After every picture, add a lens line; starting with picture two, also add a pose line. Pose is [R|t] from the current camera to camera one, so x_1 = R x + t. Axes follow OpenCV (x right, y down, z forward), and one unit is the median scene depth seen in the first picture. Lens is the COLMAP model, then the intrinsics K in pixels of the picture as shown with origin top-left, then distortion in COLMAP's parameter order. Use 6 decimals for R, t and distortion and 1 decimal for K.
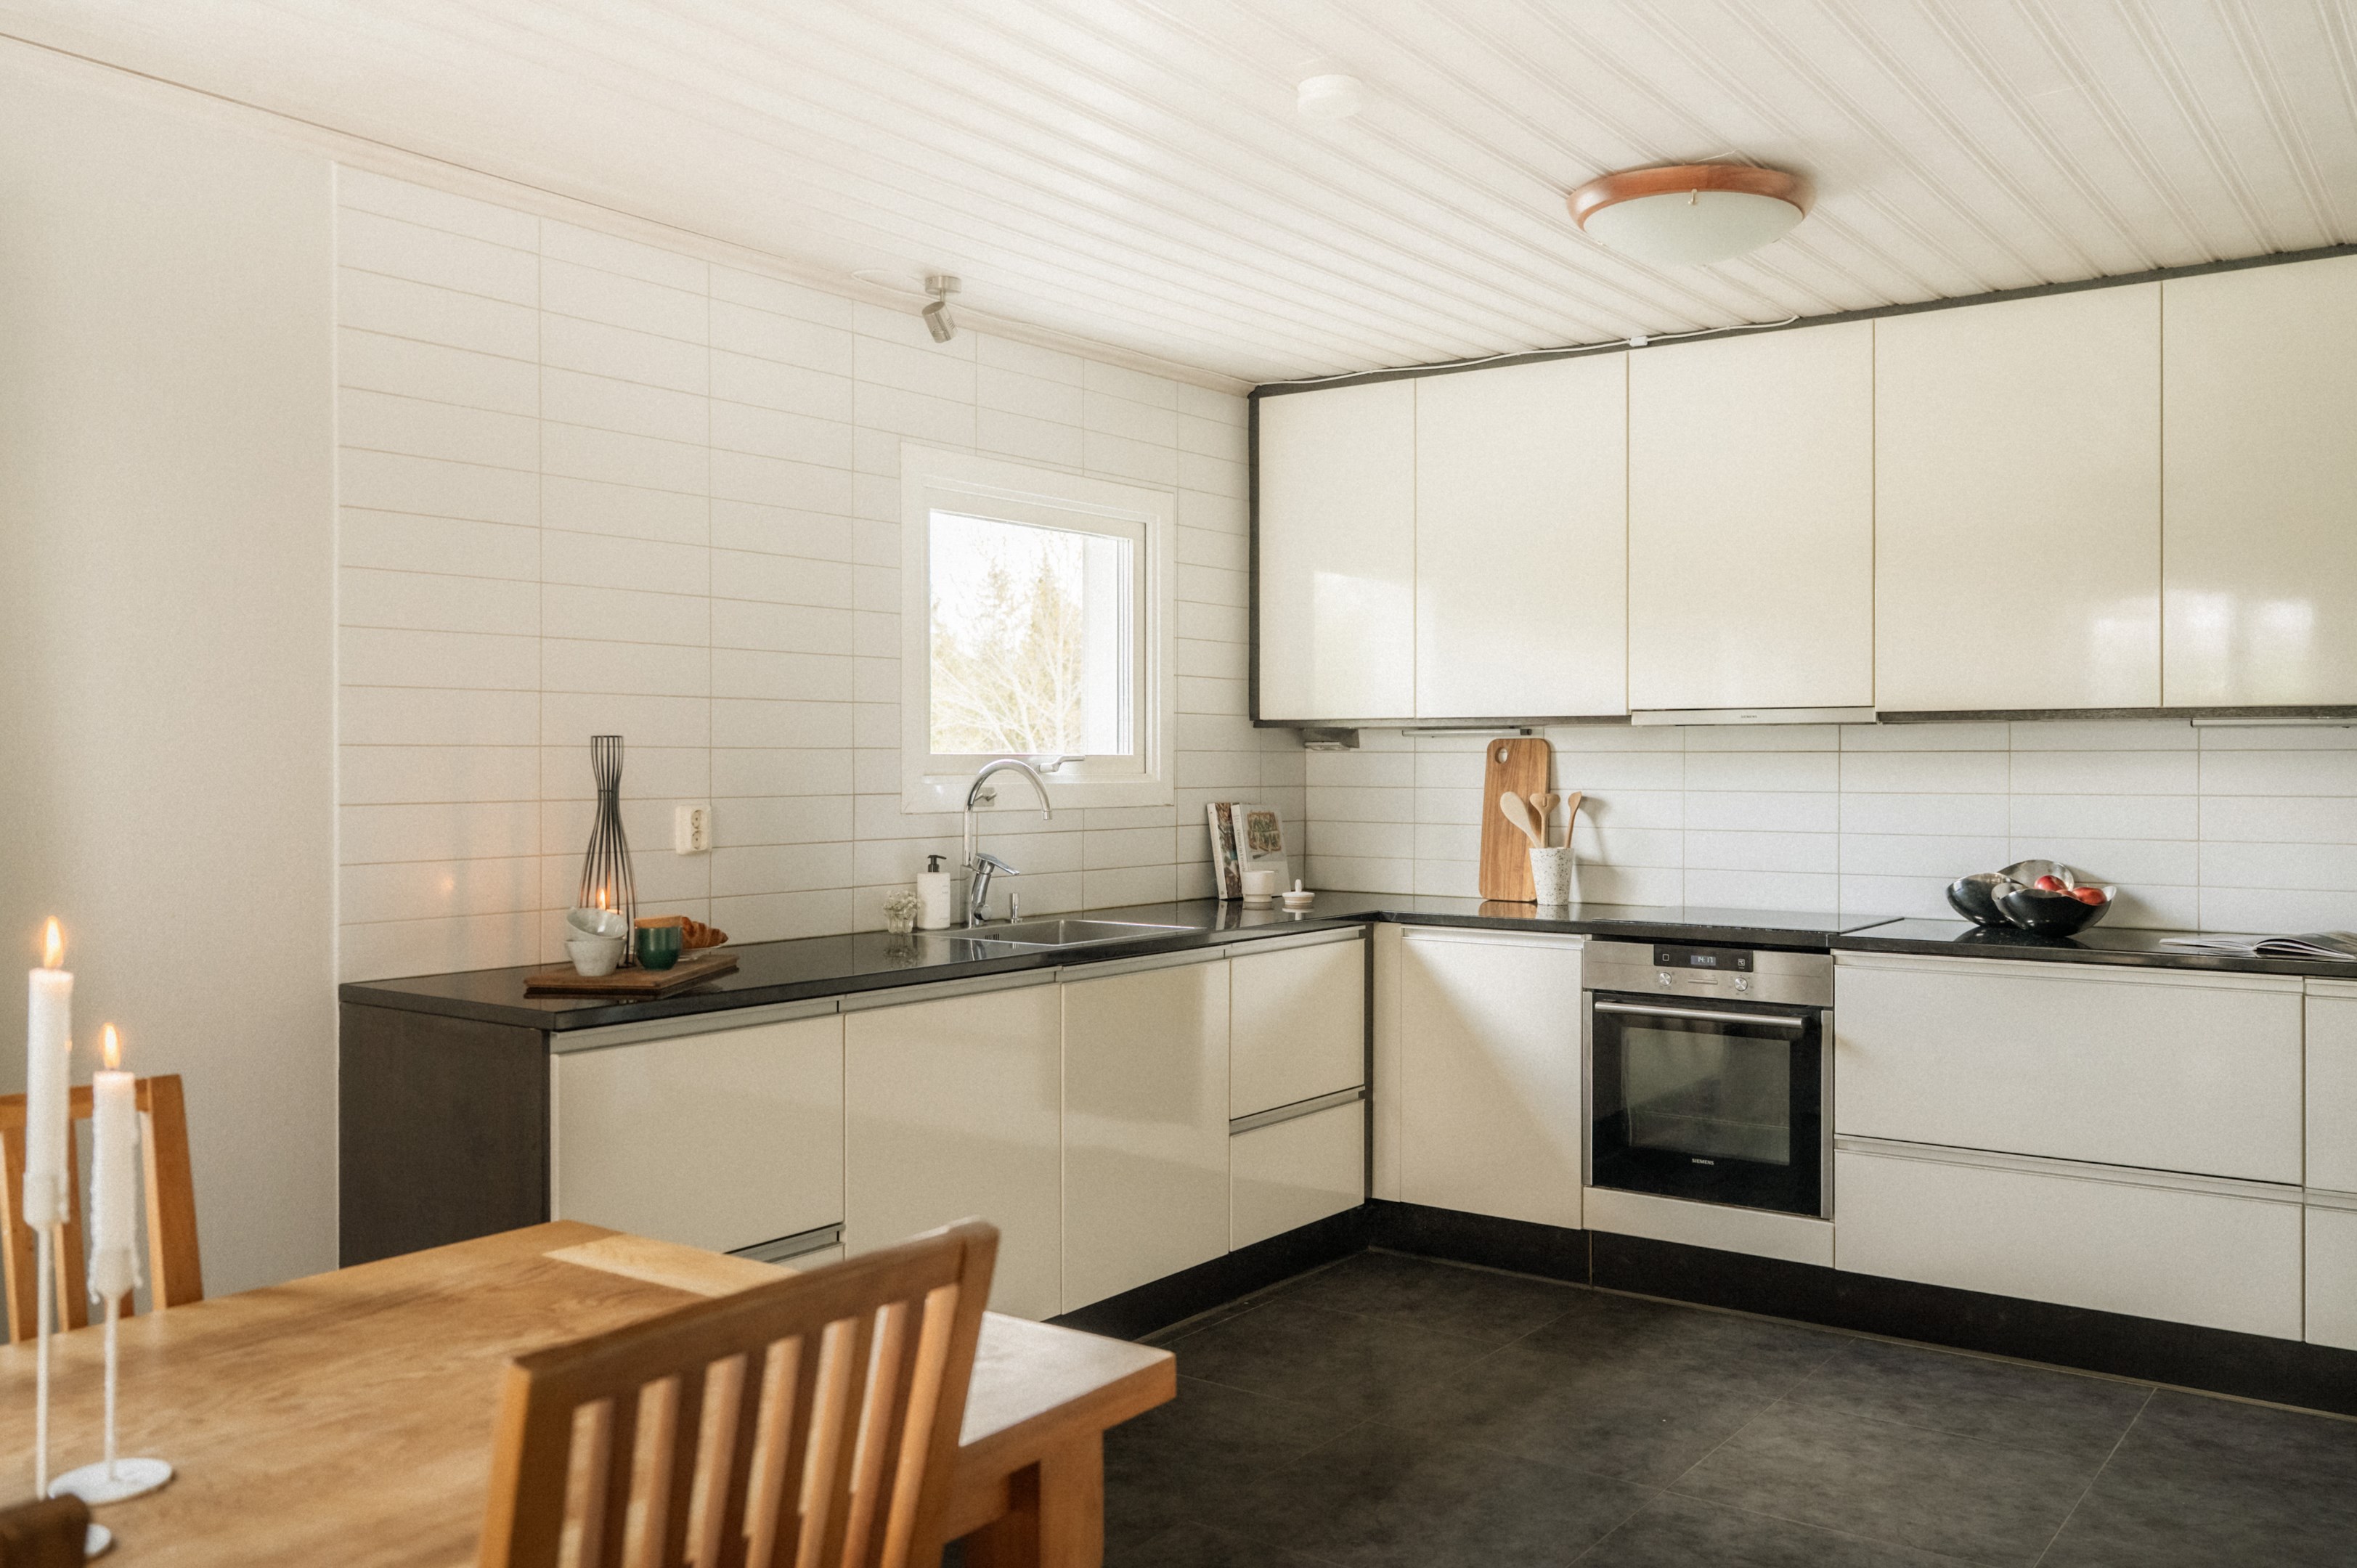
lens RADIAL K [[1965.1, 0, 1177.8], [0, 1965.1, 760.8], [0, 0, 1]] dist [0.008920, 0.006254]
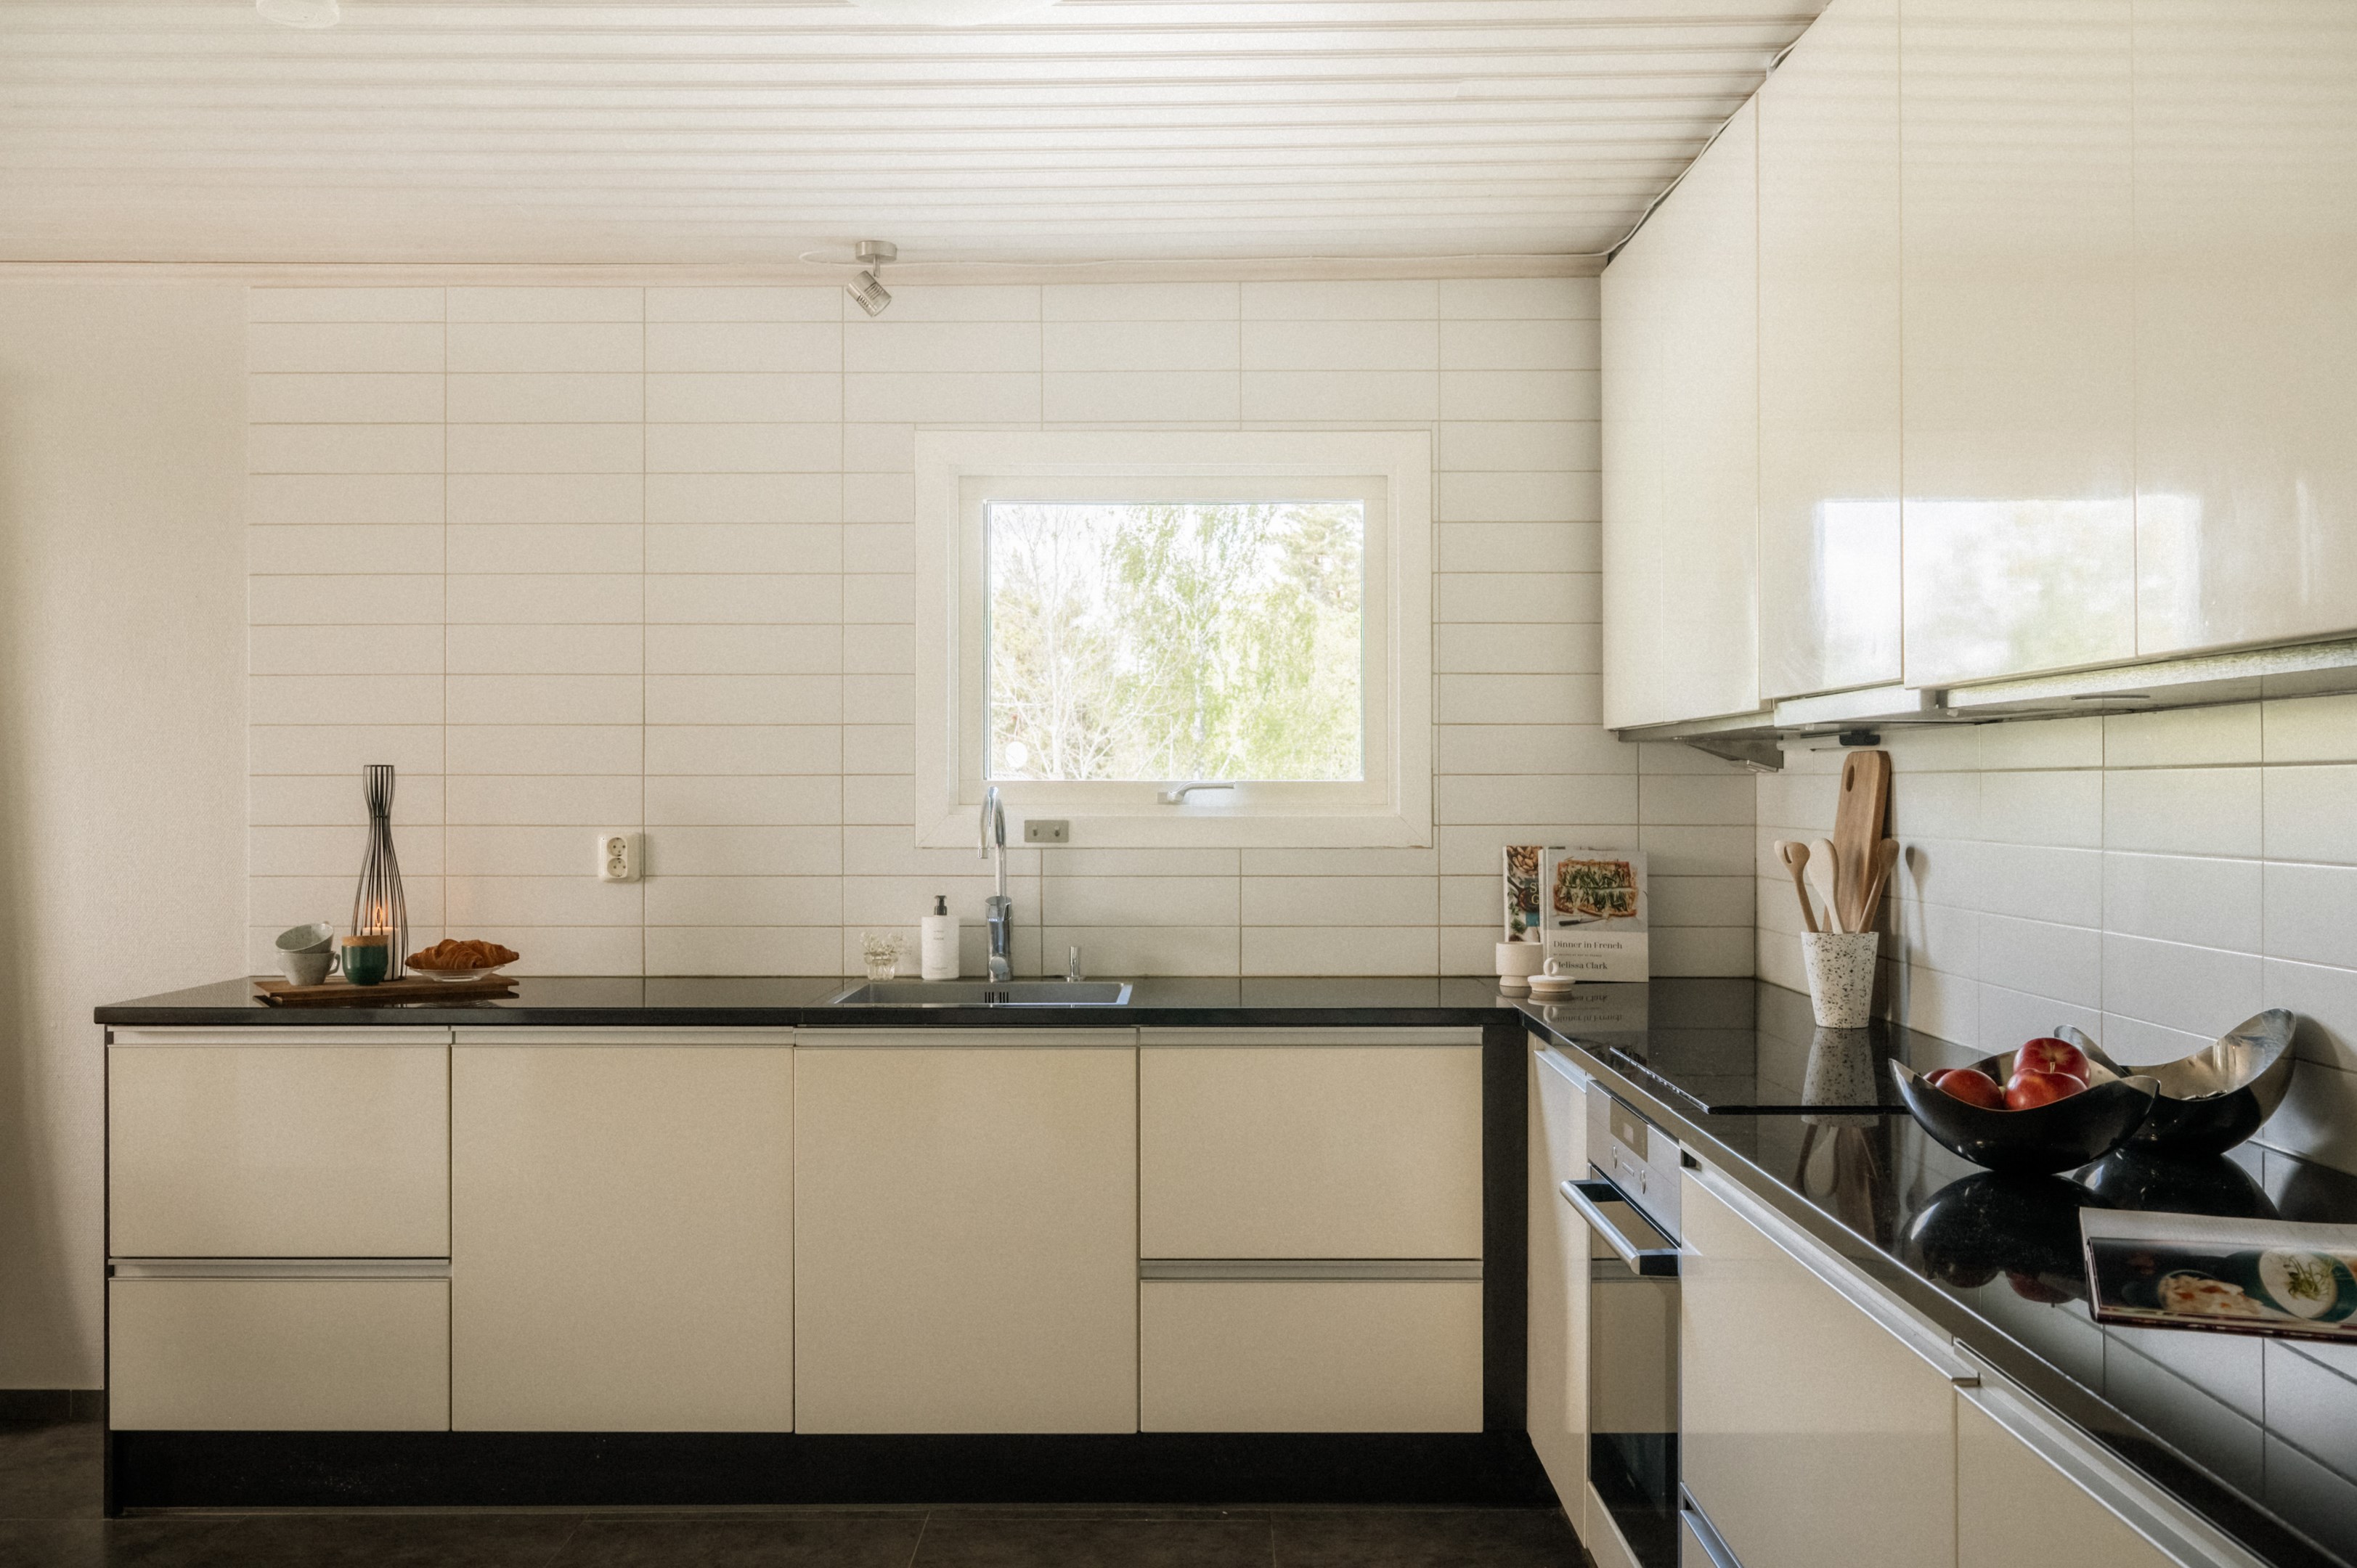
lens RADIAL K [[2121.0, 0, 1179.8], [0, 2121.0, 791.7], [0, 0, 1]] dist [0.007493, 0.007448]
pose [[0.569965, 0.001506, -0.821668, 0.688806], [0.000856, 0.999997, 0.002427, -0.000643], [0.821669, -0.002086, 0.569961, 0.525819]]
